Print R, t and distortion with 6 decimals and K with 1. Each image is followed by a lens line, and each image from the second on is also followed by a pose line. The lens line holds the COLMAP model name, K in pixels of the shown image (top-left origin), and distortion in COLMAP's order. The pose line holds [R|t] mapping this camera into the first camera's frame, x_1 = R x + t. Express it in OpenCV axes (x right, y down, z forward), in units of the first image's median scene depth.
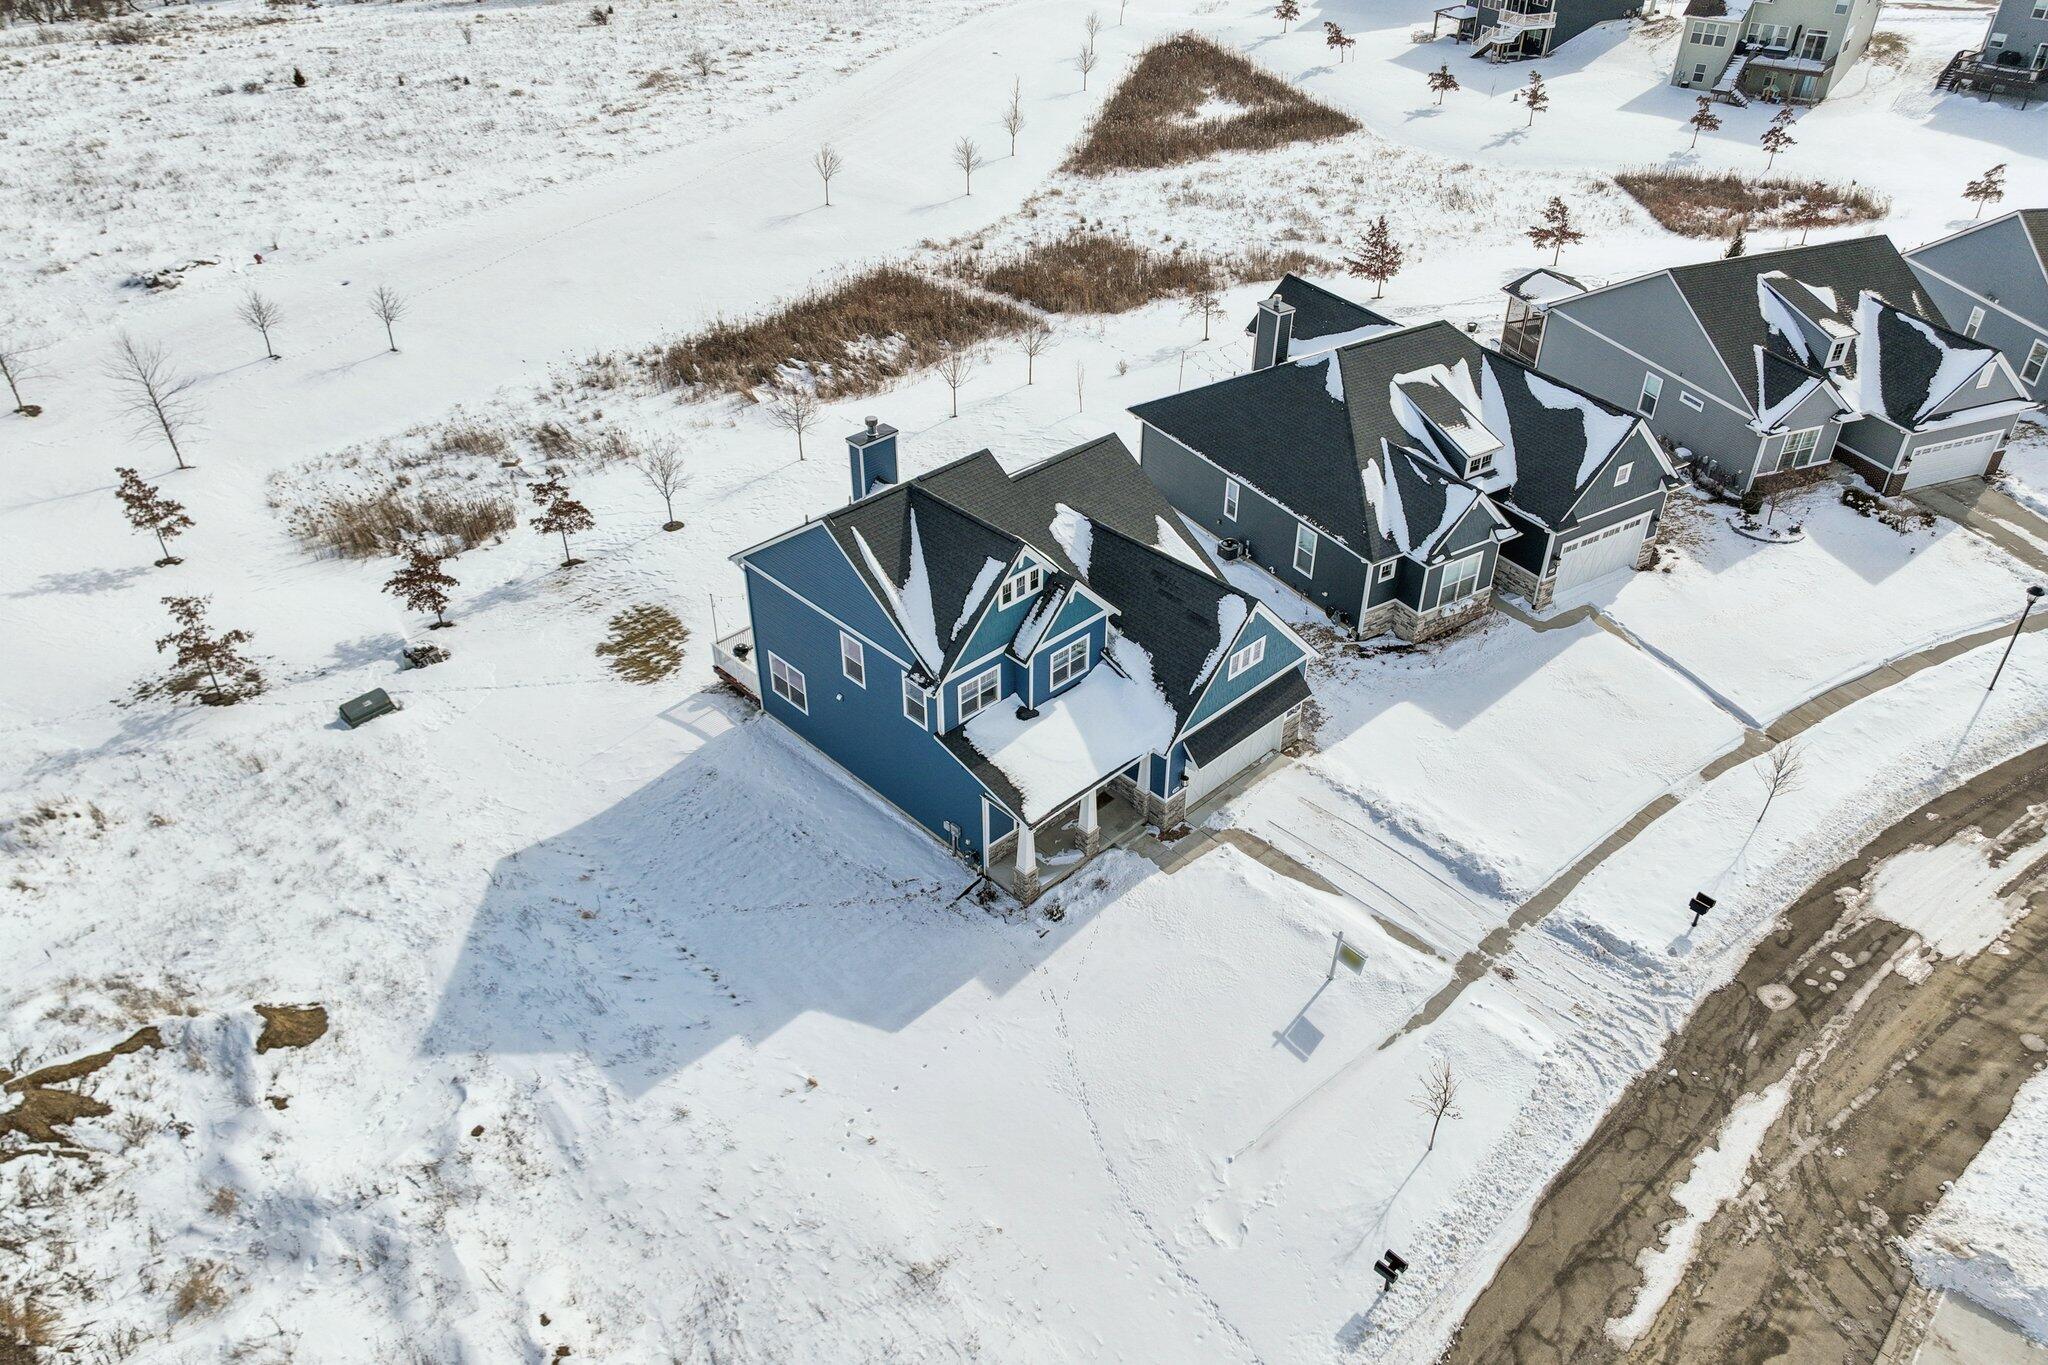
lens RADIAL K [[1448.5, 0, 1022.5], [0, 1448.5, 674.1], [0, 0, 1]] dist [-0.000003, 0.017985]
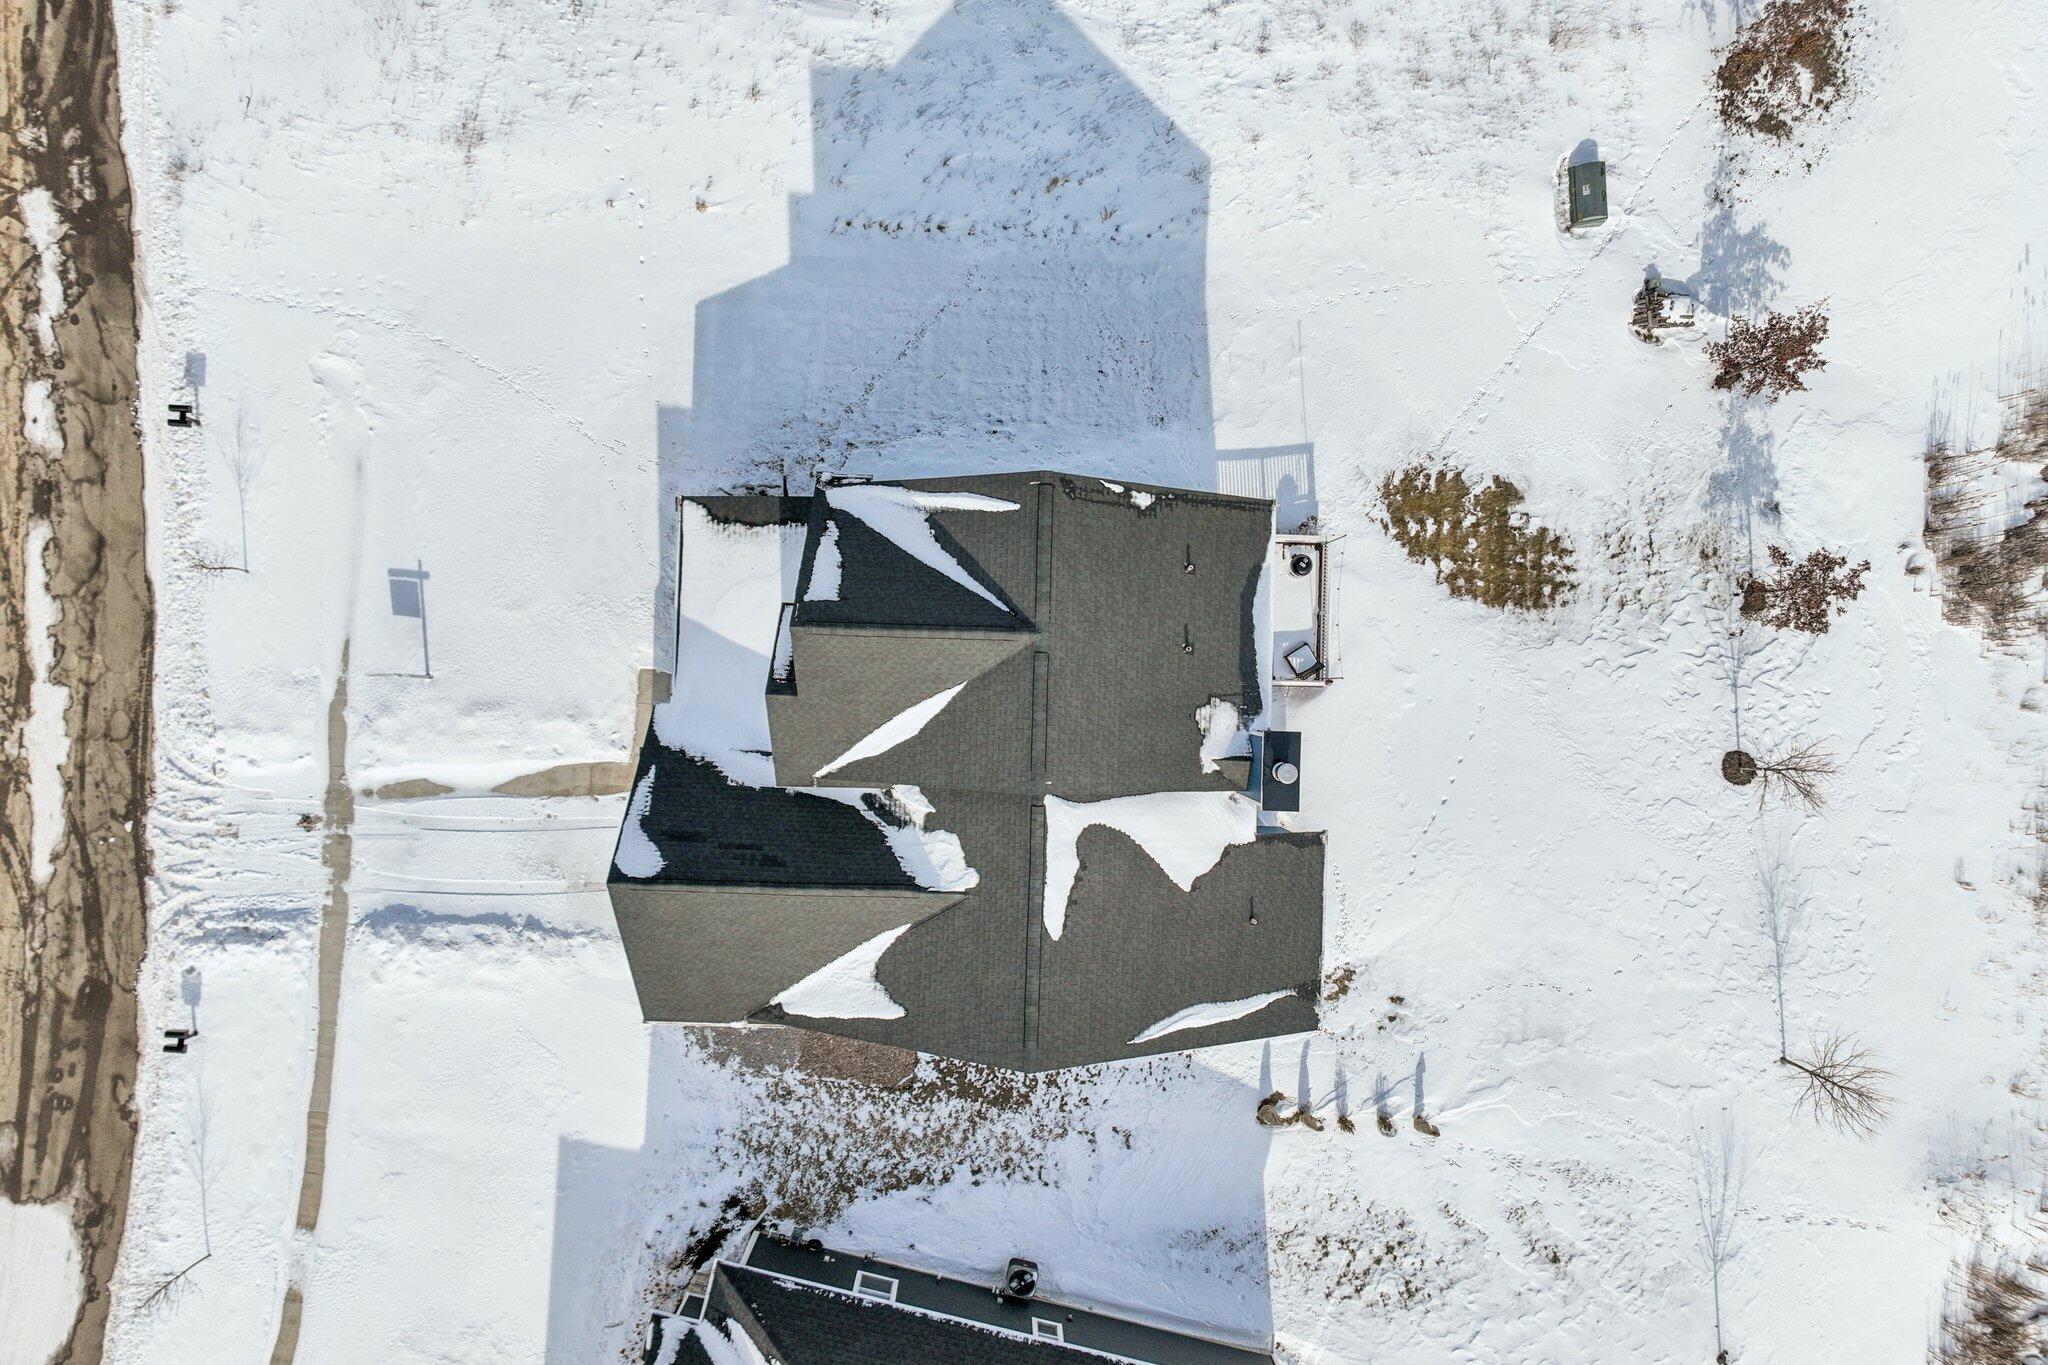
lens RADIAL K [[1448.5, 0, 1022.5], [0, 1448.5, 674.1], [0, 0, 1]] dist [-0.000003, 0.017985]
pose [[-0.714528, 0.699284, -0.021247, -0.040390], [-0.418070, -0.402439, 0.814408, -0.612168], [0.560952, 0.590800, 0.579904, 0.554673]]
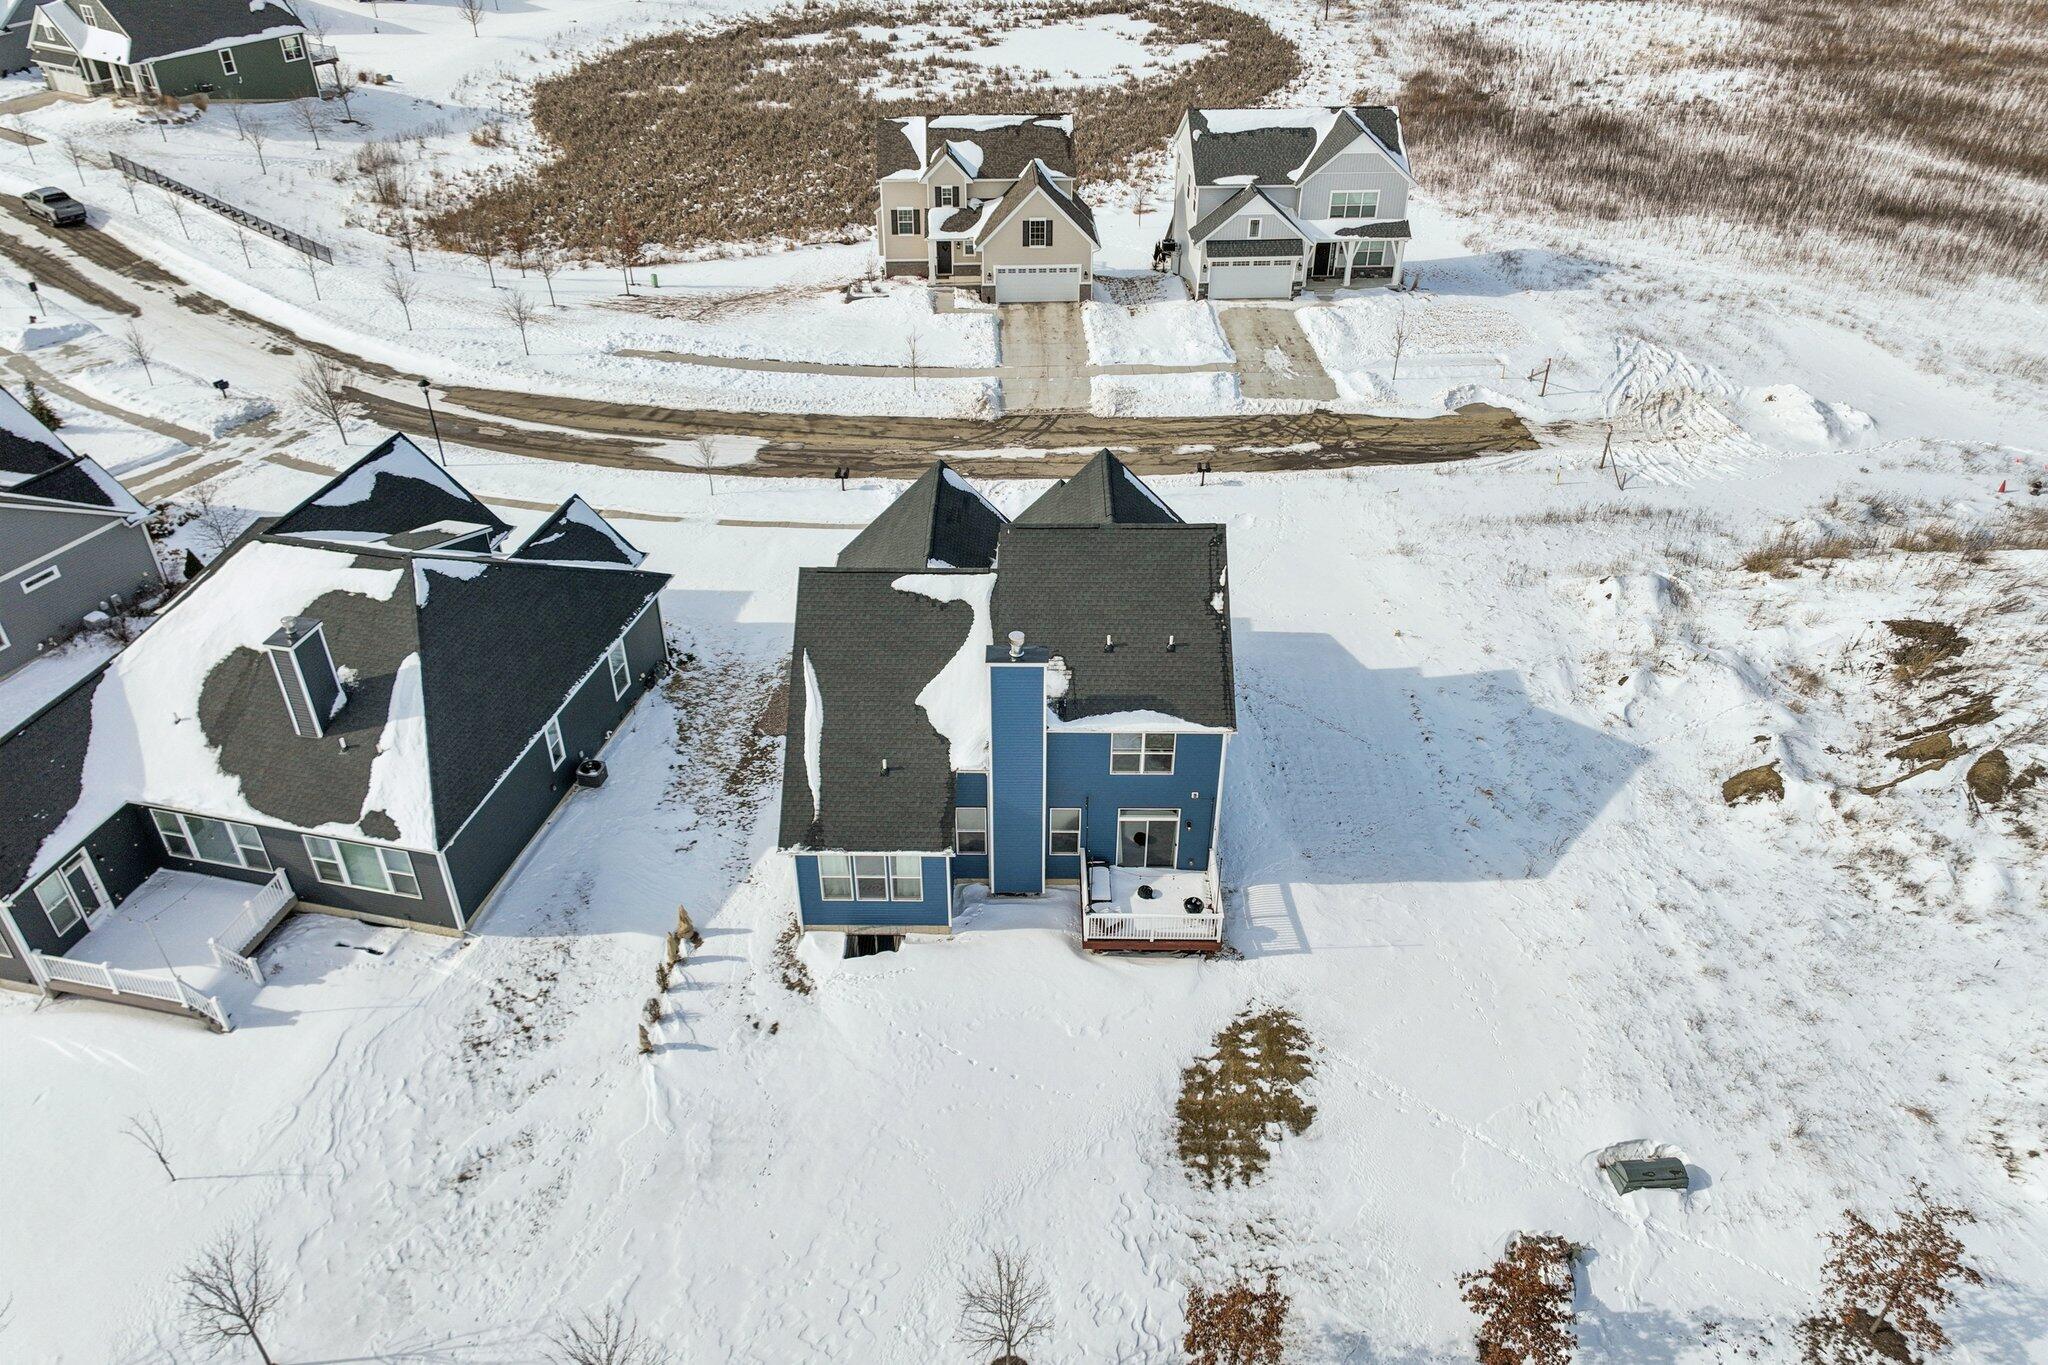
lens RADIAL K [[1448.5, 0, 1022.5], [0, 1448.5, 674.1], [0, 0, 1]] dist [-0.000003, 0.017985]
pose [[-0.712699, -0.396603, 0.578590, -0.569330], [0.403648, 0.442711, 0.800671, -0.794901], [-0.573697, 0.804184, -0.155432, 1.135435]]
